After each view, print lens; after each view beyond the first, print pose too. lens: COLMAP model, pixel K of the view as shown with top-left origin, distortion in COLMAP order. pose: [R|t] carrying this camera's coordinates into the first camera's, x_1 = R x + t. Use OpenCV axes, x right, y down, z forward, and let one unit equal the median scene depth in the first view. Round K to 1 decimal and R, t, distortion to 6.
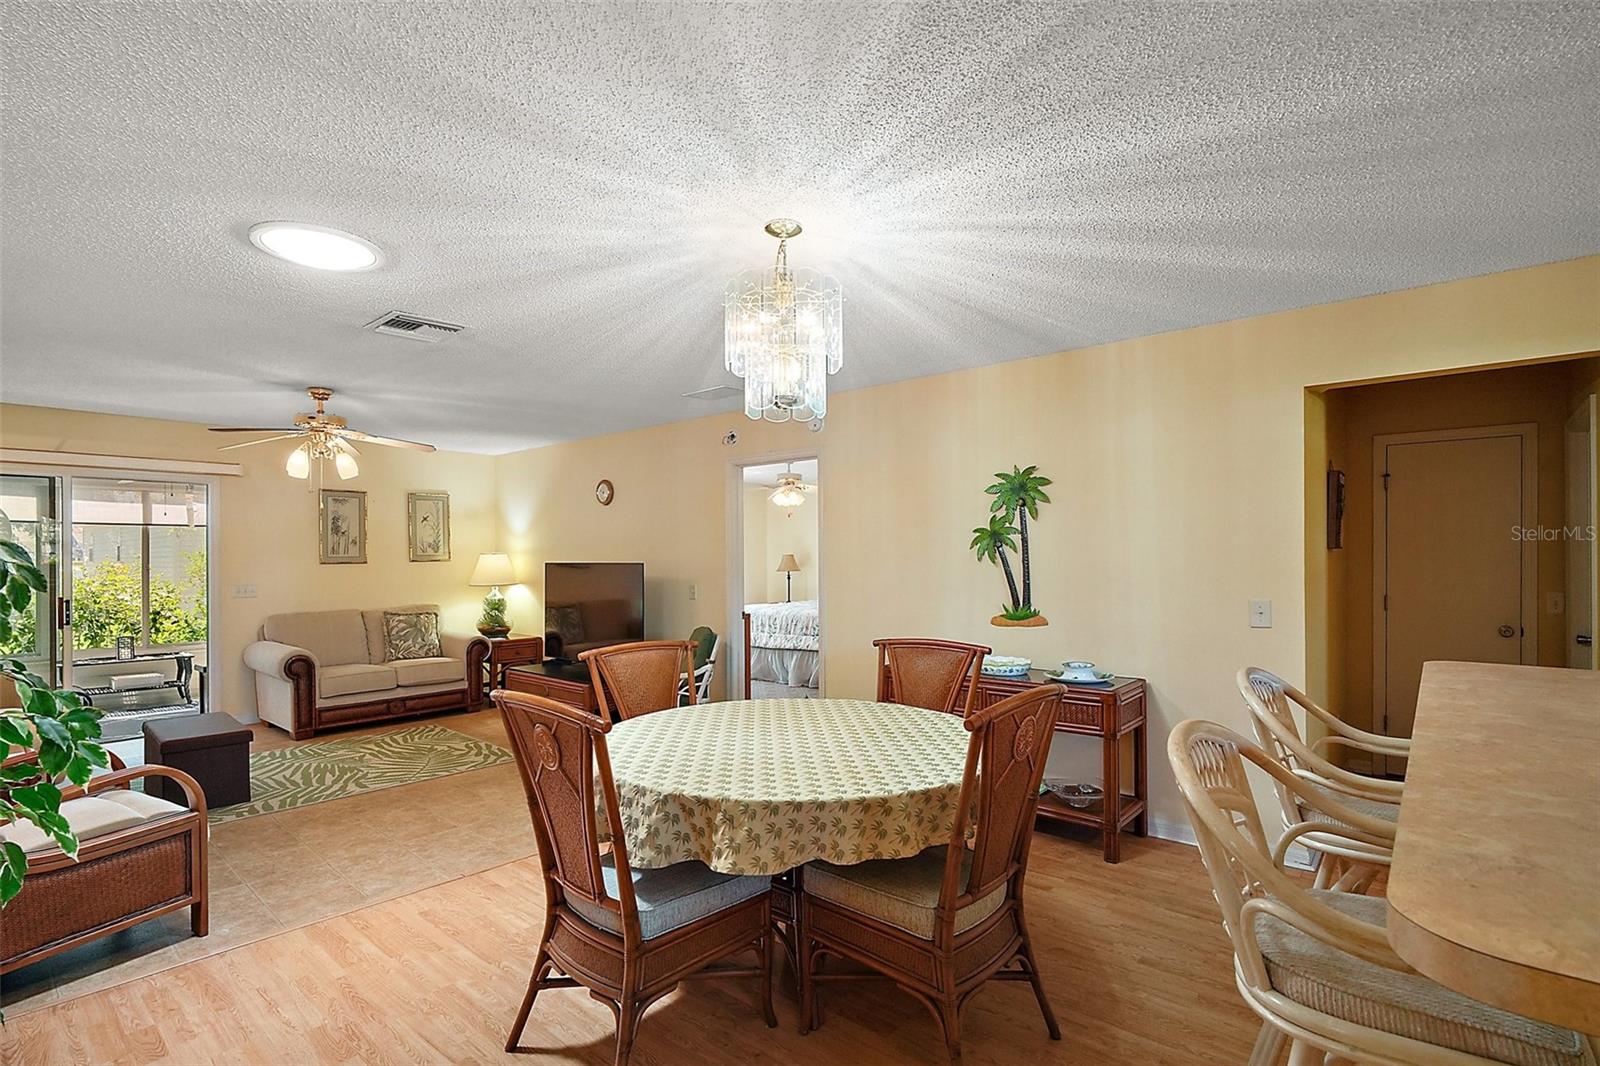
lens RADIAL K [[746.8, 0, 808.5], [0, 746.8, 557.3], [0, 0, 1]] dist [-0.006127, -0.001129]
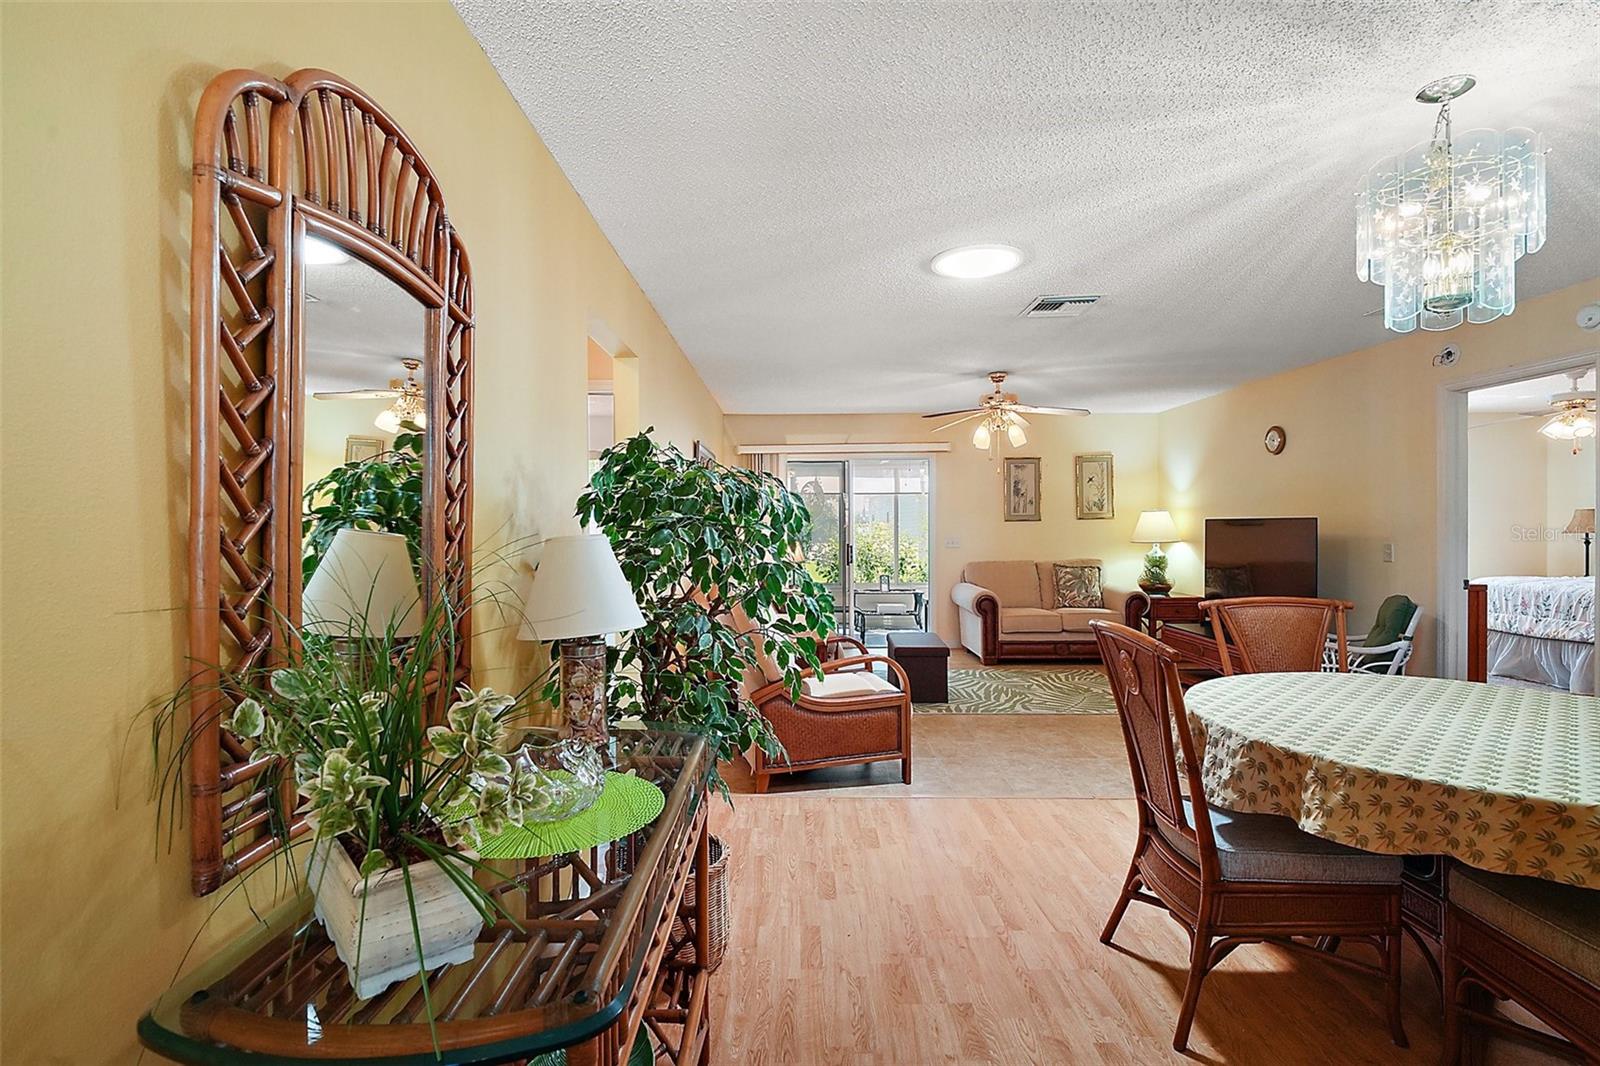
lens RADIAL K [[757.1, 0, 800.0], [0, 757.1, 533.0], [0, 0, 1]] dist [-0.010583, -0.000224]
pose [[0.645390, 0.008542, -0.763805, 0.079224], [0.003837, 0.999889, 0.014424, 0.014188], [0.763843, -0.012240, 0.645285, -0.035508]]
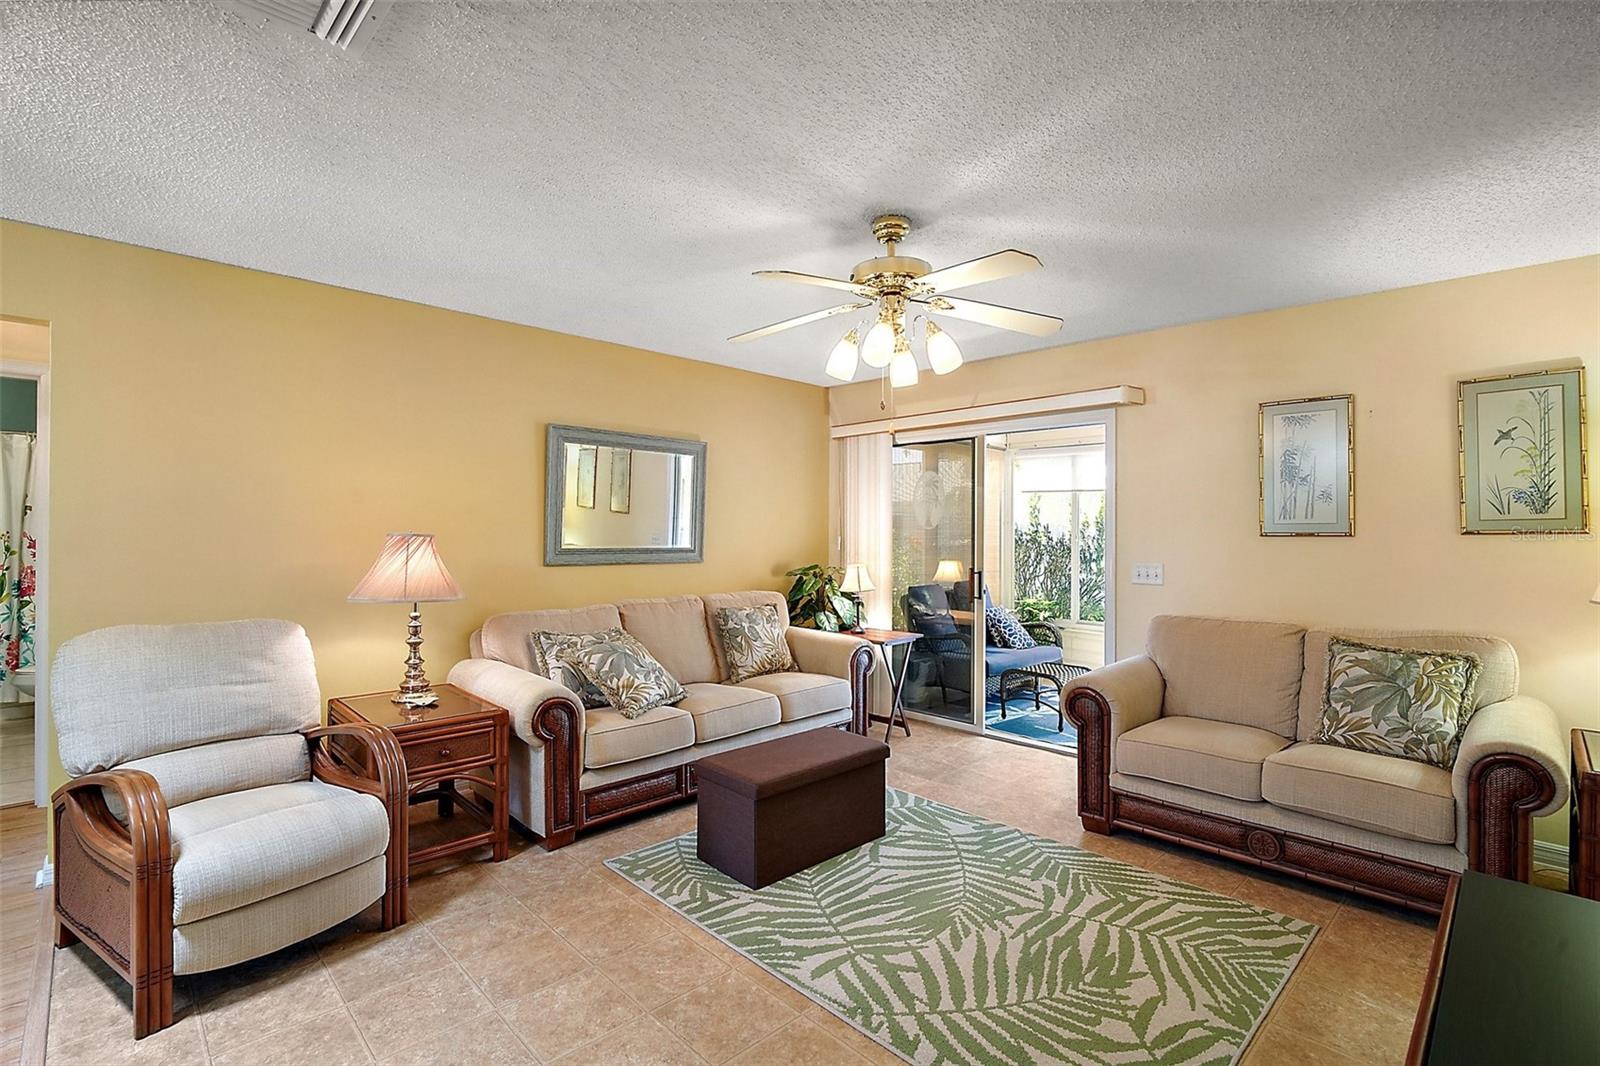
lens RADIAL K [[745.4, 0, 801.6], [0, 745.4, 526.7], [0, 0, 1]] dist [-0.003950, -0.001312]
pose [[-0.083654, -0.003727, -0.996488, -0.095873], [-0.005850, 0.999978, -0.003249, 0.008680], [0.996478, 0.005558, -0.083674, 1.077366]]
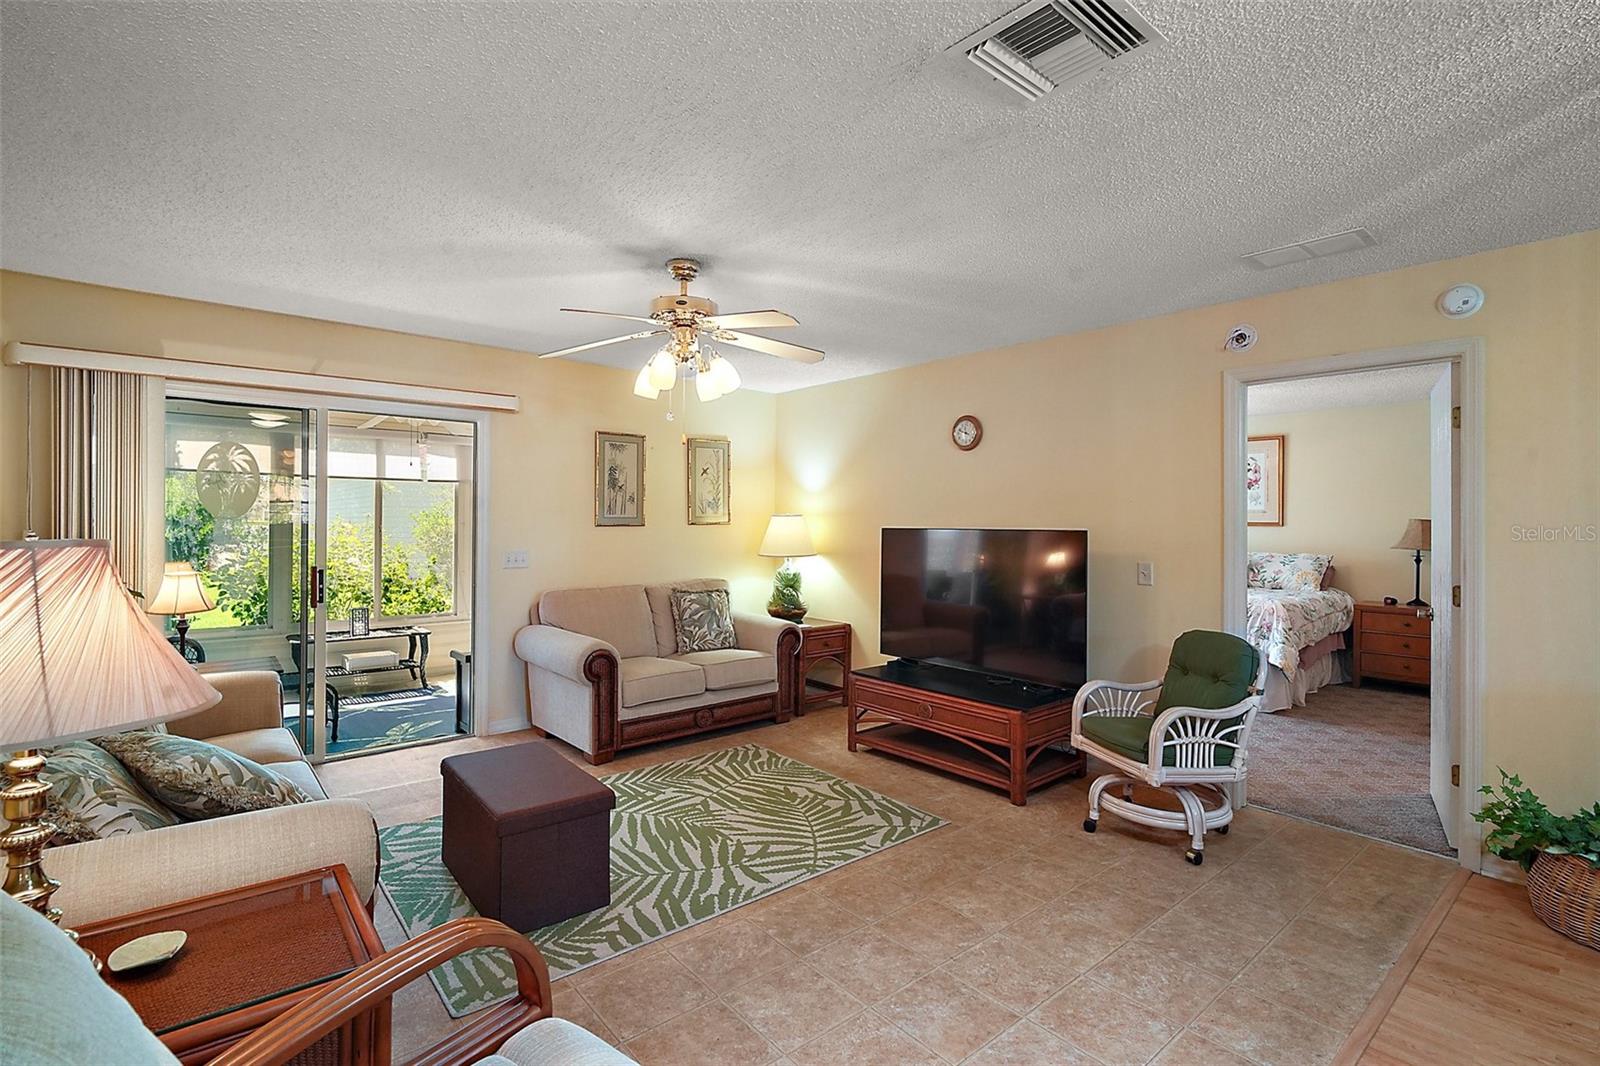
lens RADIAL K [[736.7, 0, 809.7], [0, 736.7, 521.0], [0, 0, 1]] dist [-0.002875, -0.000654]
pose [[0.989433, 0.010232, -0.144632, -0.490762], [-0.010770, 0.999938, -0.002941, 0.005059], [0.144593, 0.004467, 0.989481, 0.402401]]
